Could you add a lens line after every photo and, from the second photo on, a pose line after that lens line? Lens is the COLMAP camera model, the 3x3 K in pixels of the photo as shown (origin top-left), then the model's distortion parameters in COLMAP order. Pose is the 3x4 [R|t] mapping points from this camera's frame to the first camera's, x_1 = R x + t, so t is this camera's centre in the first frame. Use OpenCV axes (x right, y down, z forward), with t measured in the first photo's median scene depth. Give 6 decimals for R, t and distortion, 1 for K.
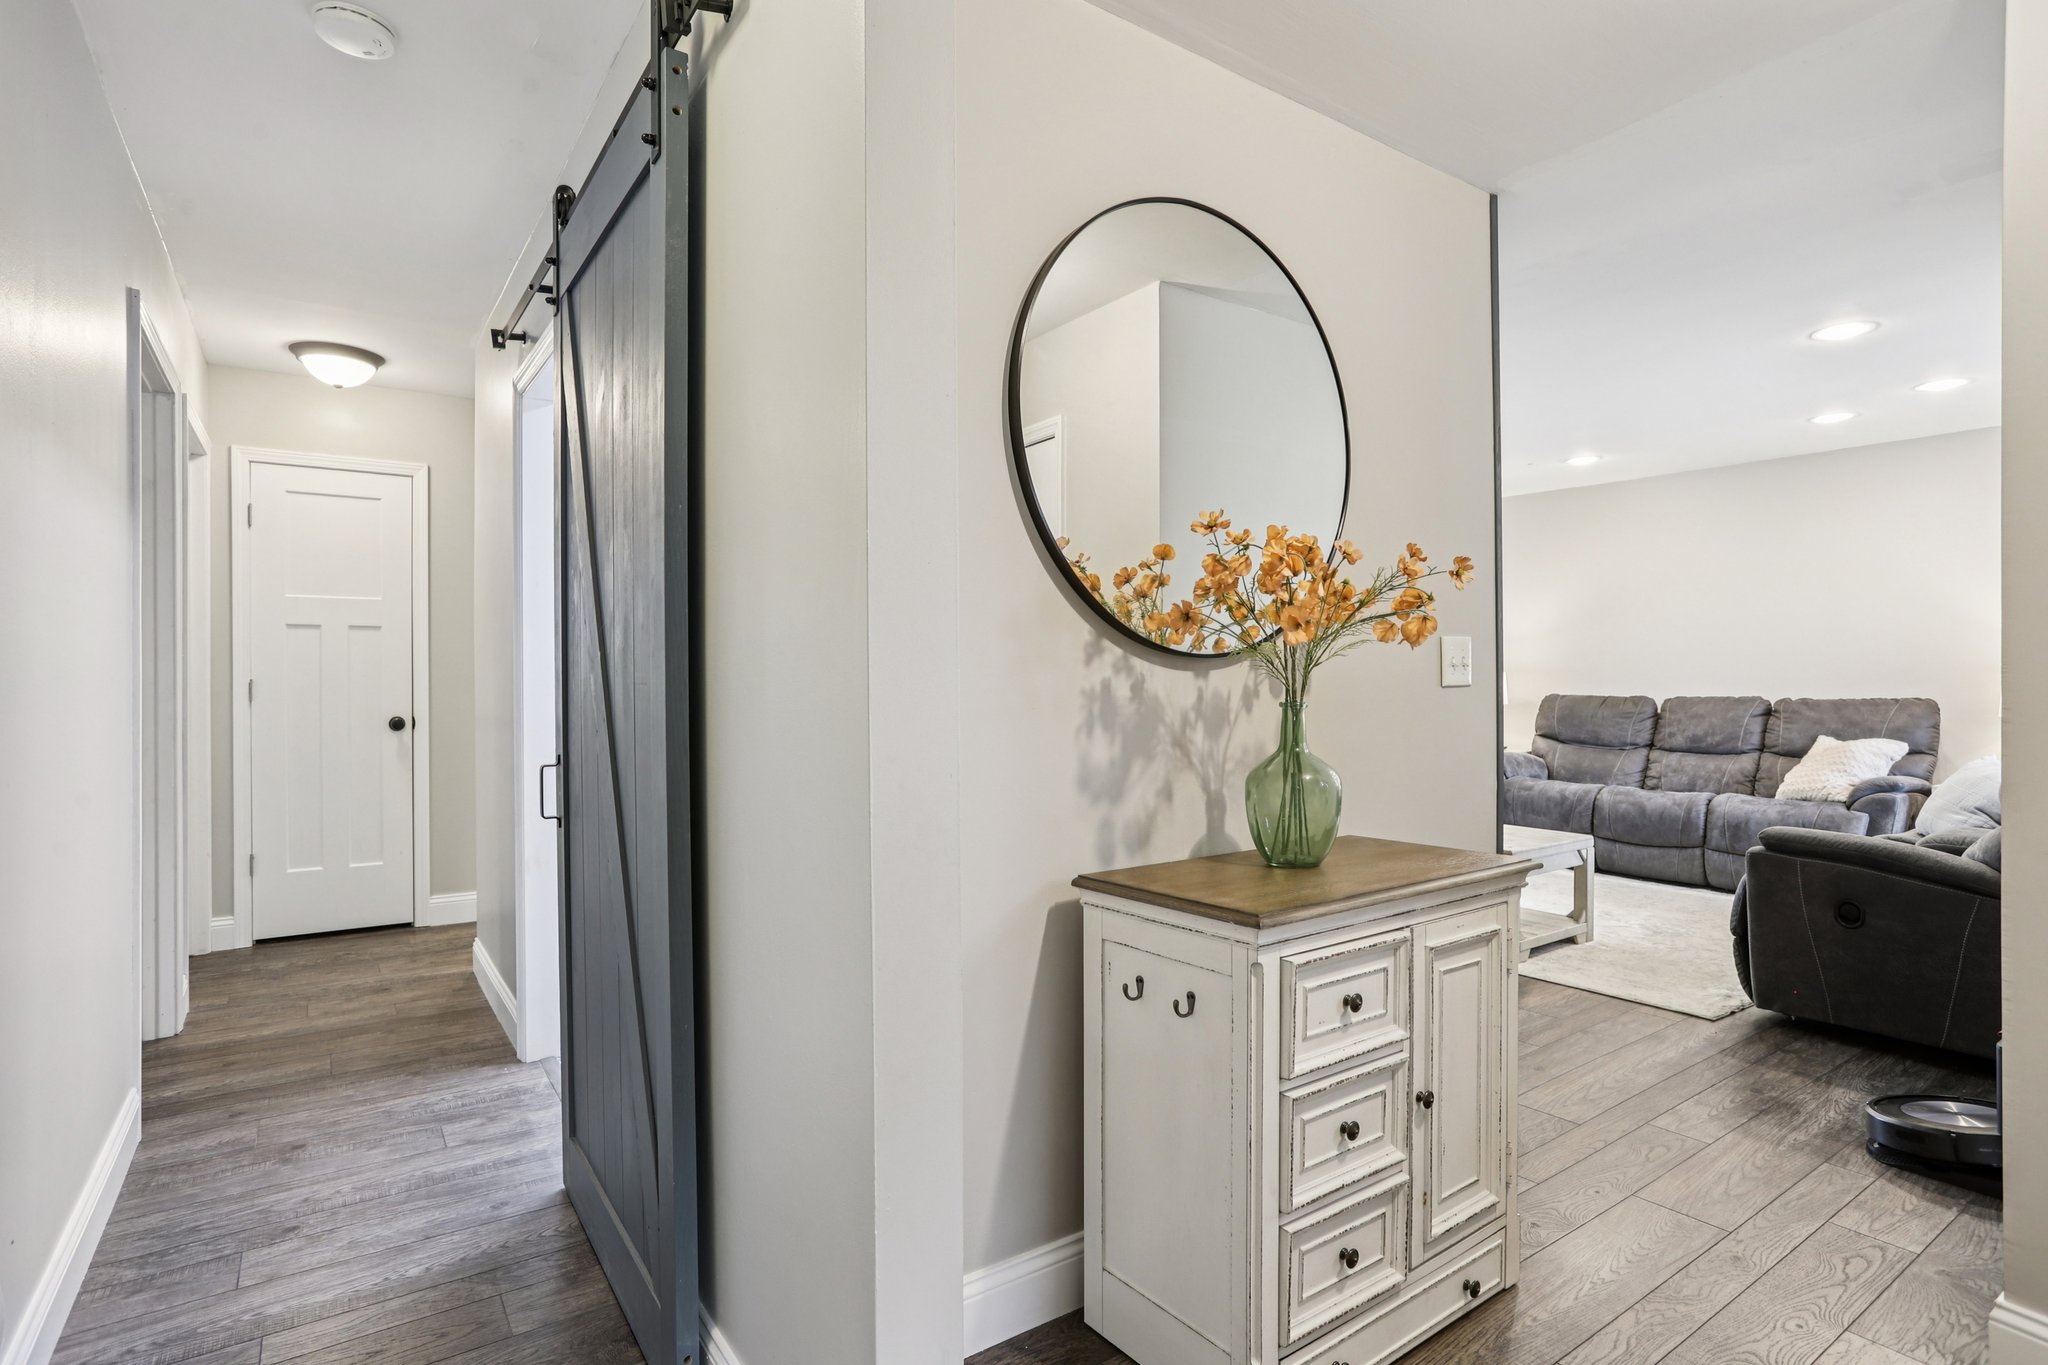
lens RADIAL K [[1039.7, 0, 1018.4], [0, 1039.7, 663.2], [0, 0, 1]] dist [-0.061682, 0.029881]
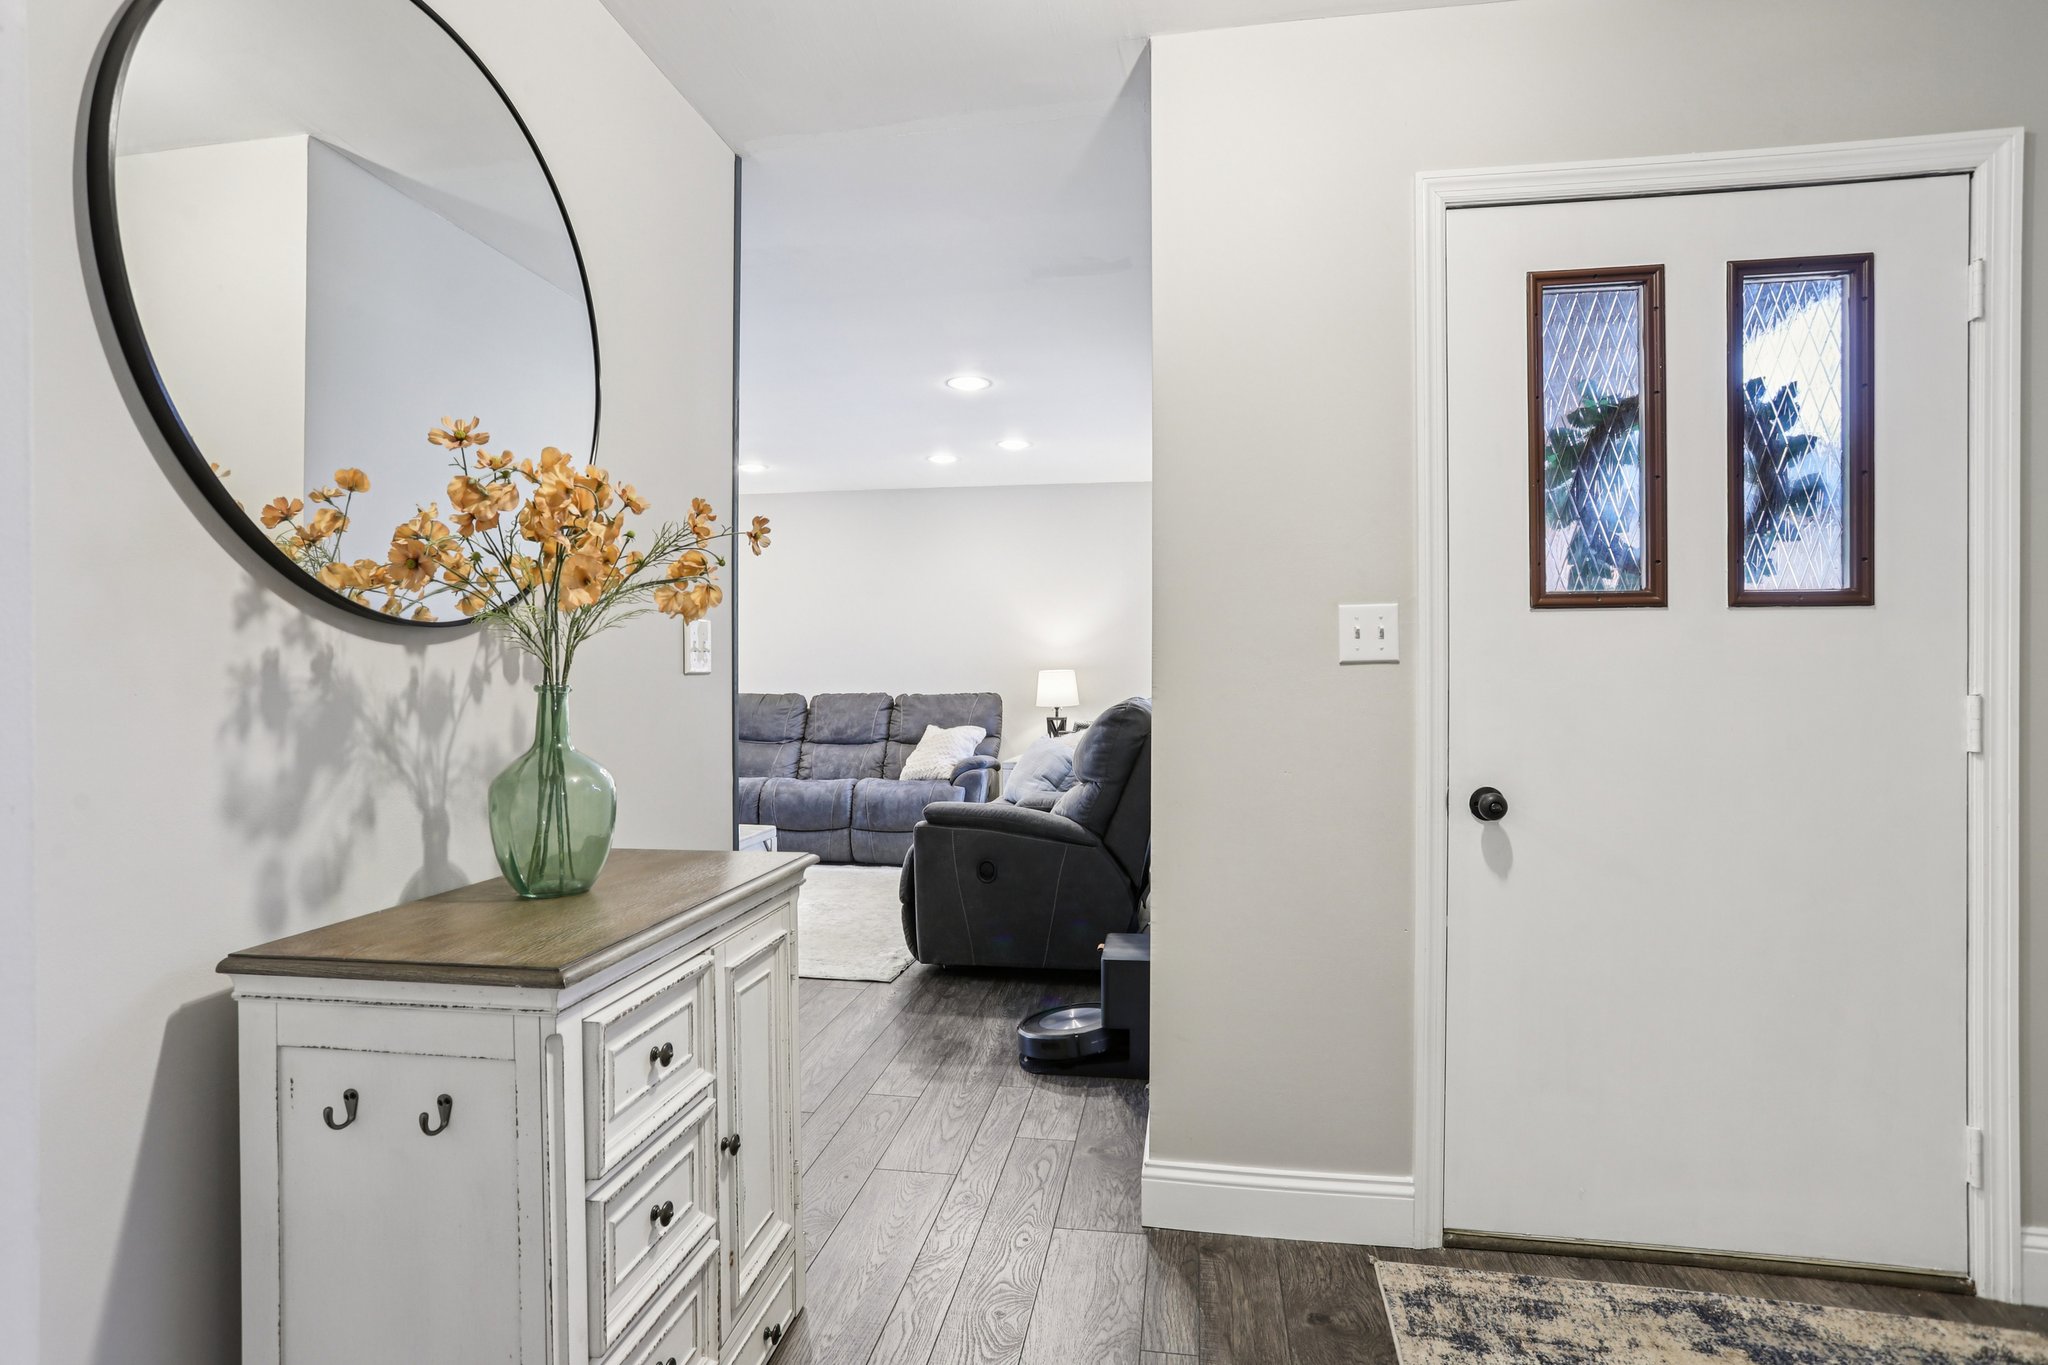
lens RADIAL K [[1039.7, 0, 1007.3], [0, 1039.7, 675.7], [0, 0, 1]] dist [-0.061682, 0.029881]
pose [[0.700583, 0.002709, 0.713566, -0.047606], [-0.007011, 0.999971, 0.003087, 0.024814], [-0.713537, -0.007165, 0.700581, 0.204803]]
